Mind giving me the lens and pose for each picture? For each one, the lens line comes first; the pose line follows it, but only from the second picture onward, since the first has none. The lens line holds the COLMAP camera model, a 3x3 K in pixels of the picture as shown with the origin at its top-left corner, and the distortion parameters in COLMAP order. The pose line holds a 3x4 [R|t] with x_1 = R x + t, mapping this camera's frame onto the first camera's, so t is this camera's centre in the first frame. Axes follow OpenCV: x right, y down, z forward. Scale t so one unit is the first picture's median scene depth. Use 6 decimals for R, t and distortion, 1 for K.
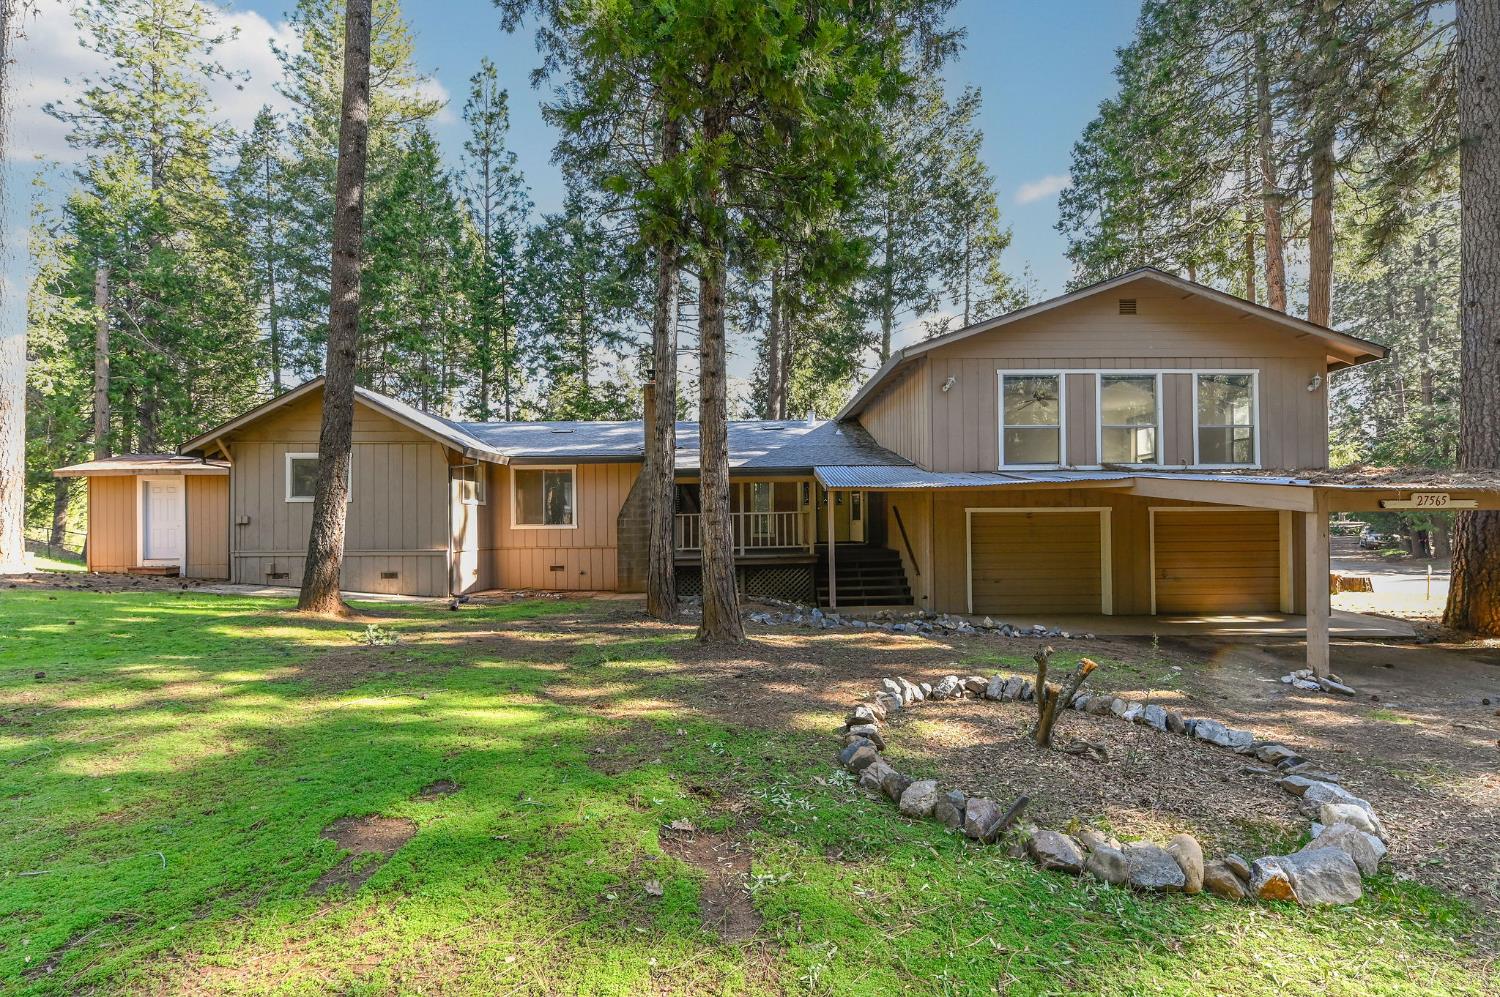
lens RADIAL K [[649.2, 0, 745.9], [0, 649.2, 518.0], [0, 0, 1]] dist [0.010928, -0.005267]
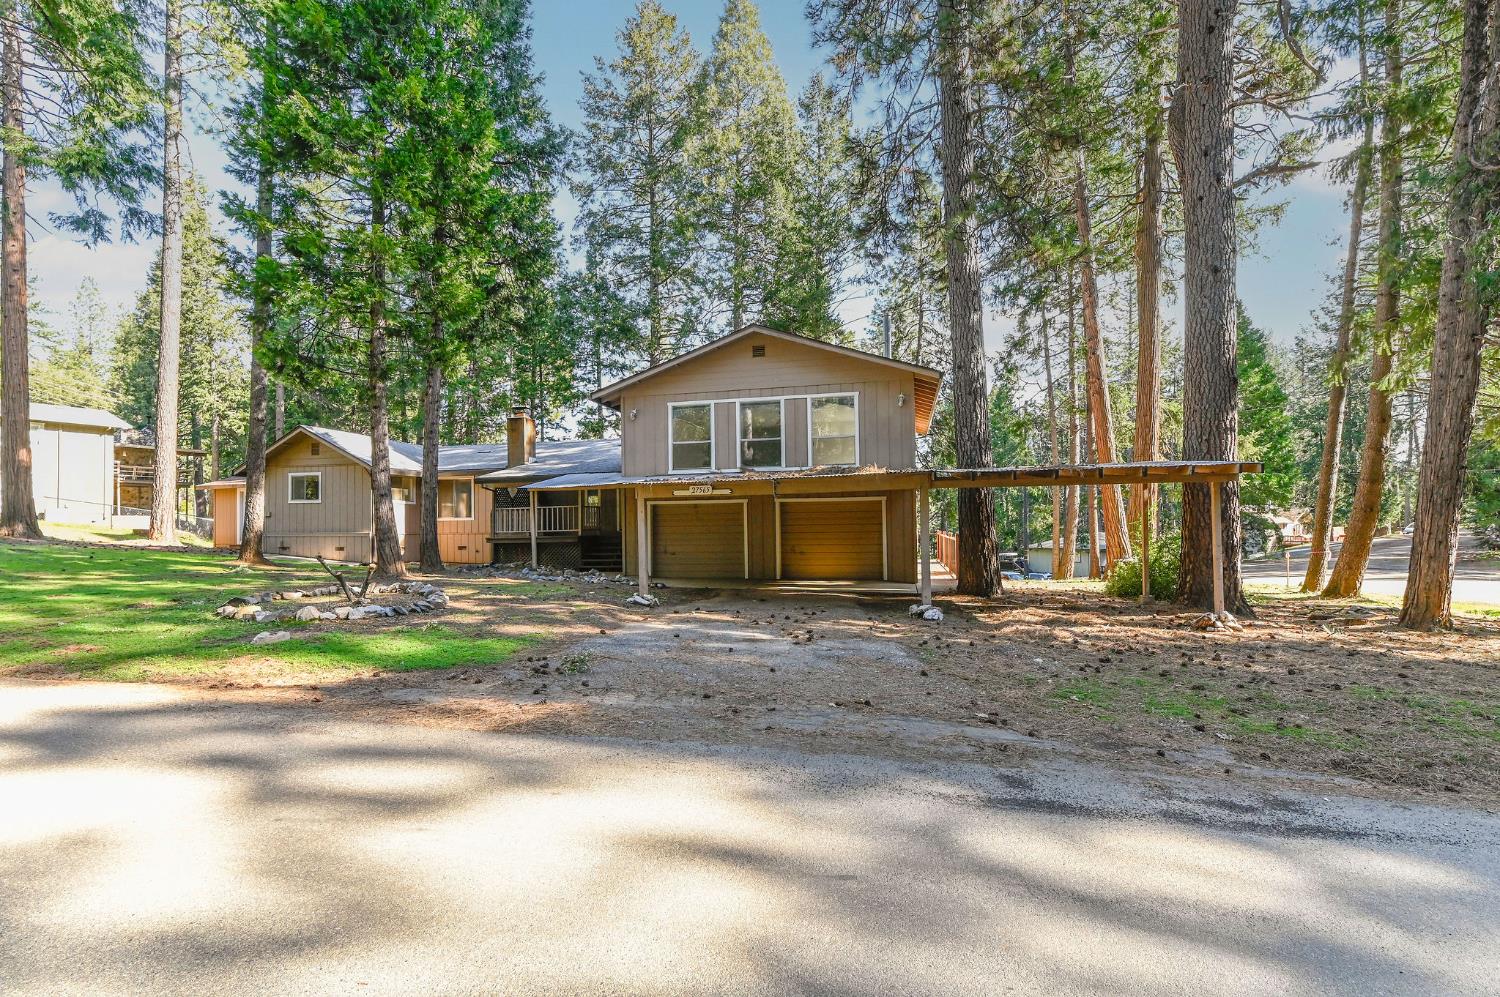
lens RADIAL K [[649.2, 0, 733.6], [0, 649.2, 508.4], [0, 0, 1]] dist [0.010928, -0.005267]
pose [[0.963973, -0.008867, -0.265852, 0.776150], [0.001457, 0.999605, -0.028055, 0.035067], [0.265996, 0.026657, 0.963605, -0.268980]]
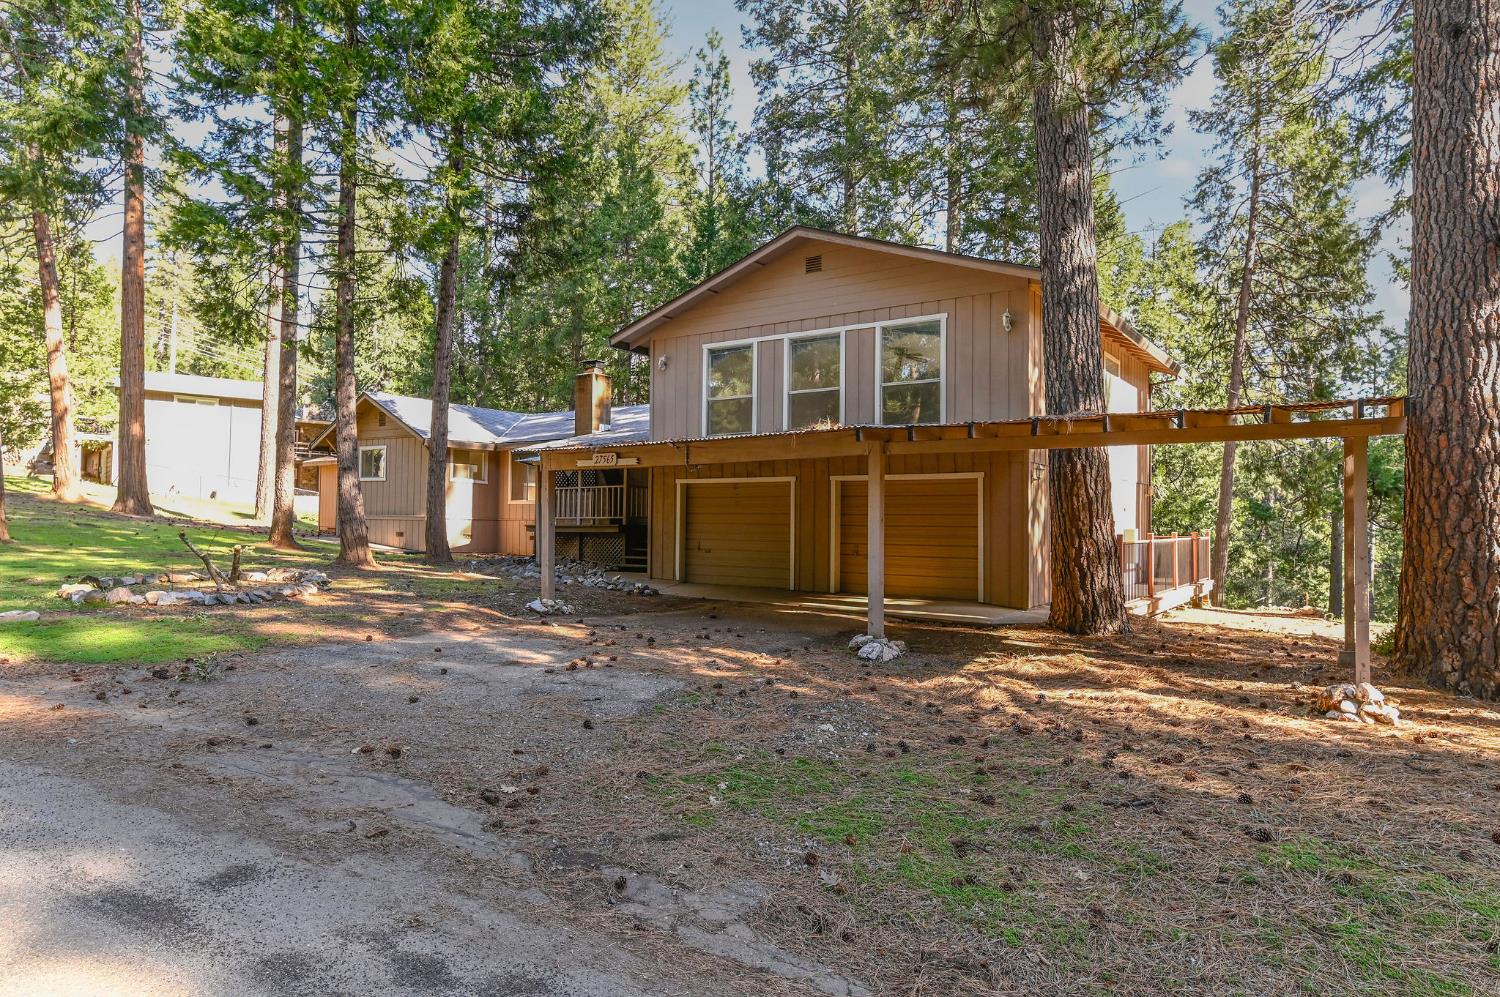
lens RADIAL K [[886.7, 0, 746.5], [0, 886.7, 489.0], [0, 0, 1]] dist [0.023832, -0.000658]
pose [[0.806515, -0.003300, -0.591205, 1.103936], [-0.020994, 0.999194, -0.034216, 0.041688], [0.590841, 0.040007, 0.805795, -0.074112]]
